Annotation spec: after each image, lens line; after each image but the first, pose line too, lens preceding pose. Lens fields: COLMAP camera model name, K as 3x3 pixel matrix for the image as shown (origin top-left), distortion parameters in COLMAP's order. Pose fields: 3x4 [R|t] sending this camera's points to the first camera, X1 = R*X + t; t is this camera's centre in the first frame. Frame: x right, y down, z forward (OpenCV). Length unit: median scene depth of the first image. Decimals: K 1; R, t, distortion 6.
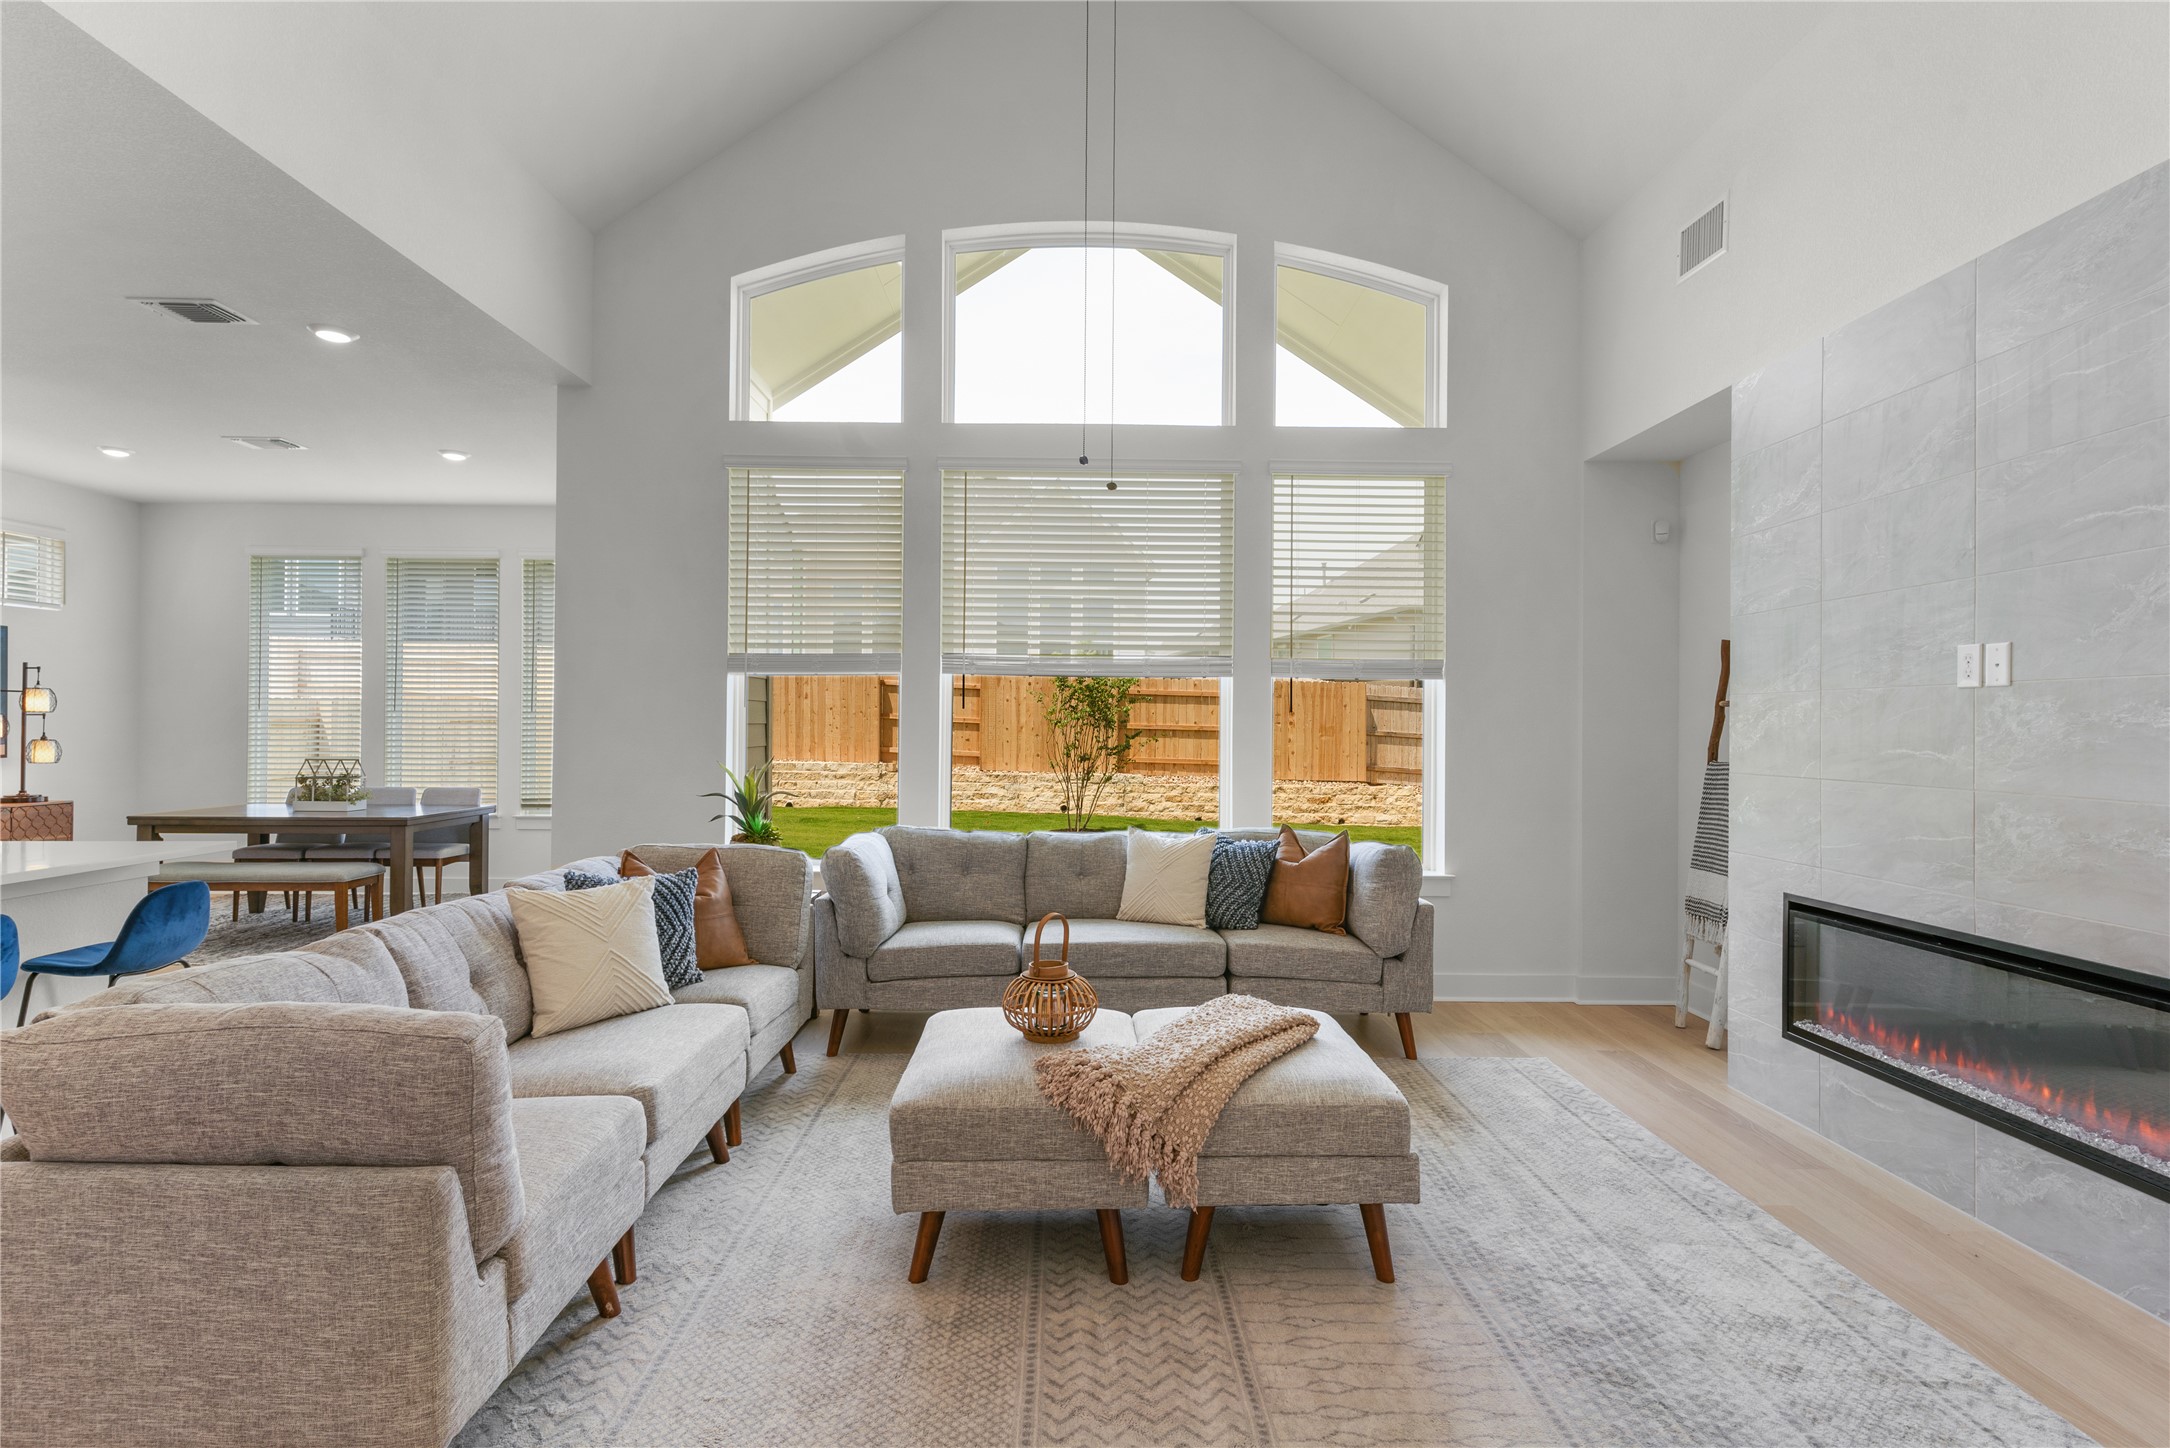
lens RADIAL K [[1055.5, 0, 1076.9], [0, 1055.5, 723.5], [0, 0, 1]] dist [0.001968, -0.000032]
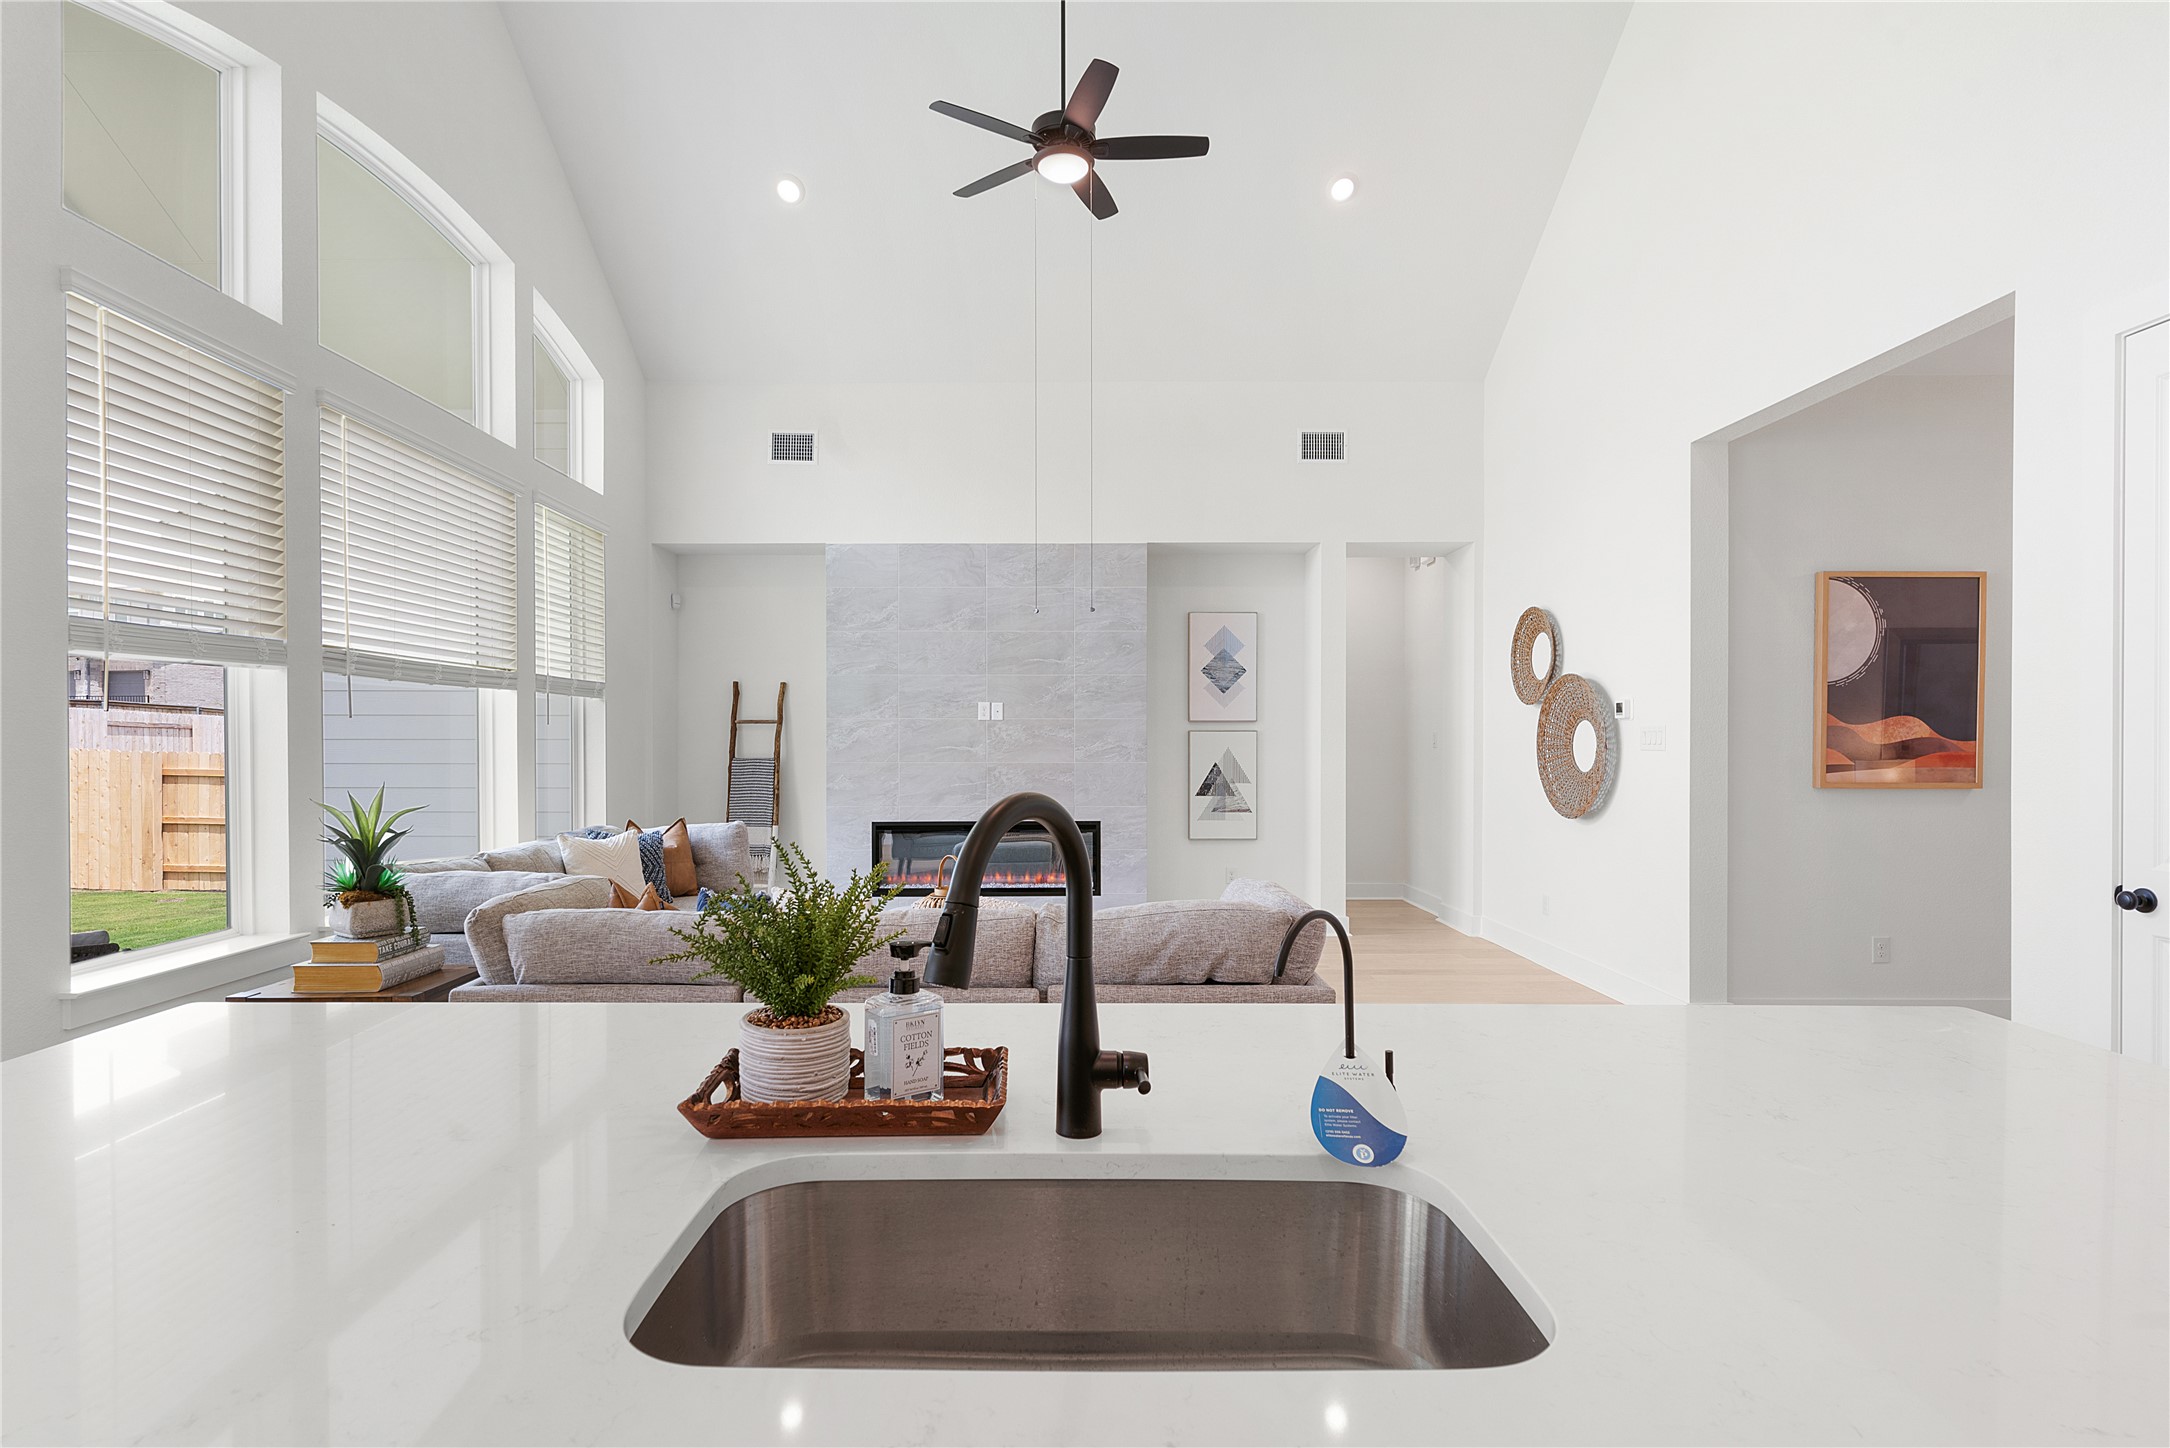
lens RADIAL K [[1070.4, 0, 1048.7], [0, 1070.4, 752.1], [0, 0, 1]] dist [-0.000524, -0.000193]
pose [[0.012518, -0.019322, 0.999735, -1.280619], [-0.001972, 0.999811, 0.019348, -0.006541], [-0.999920, -0.002214, 0.012477, 0.649536]]
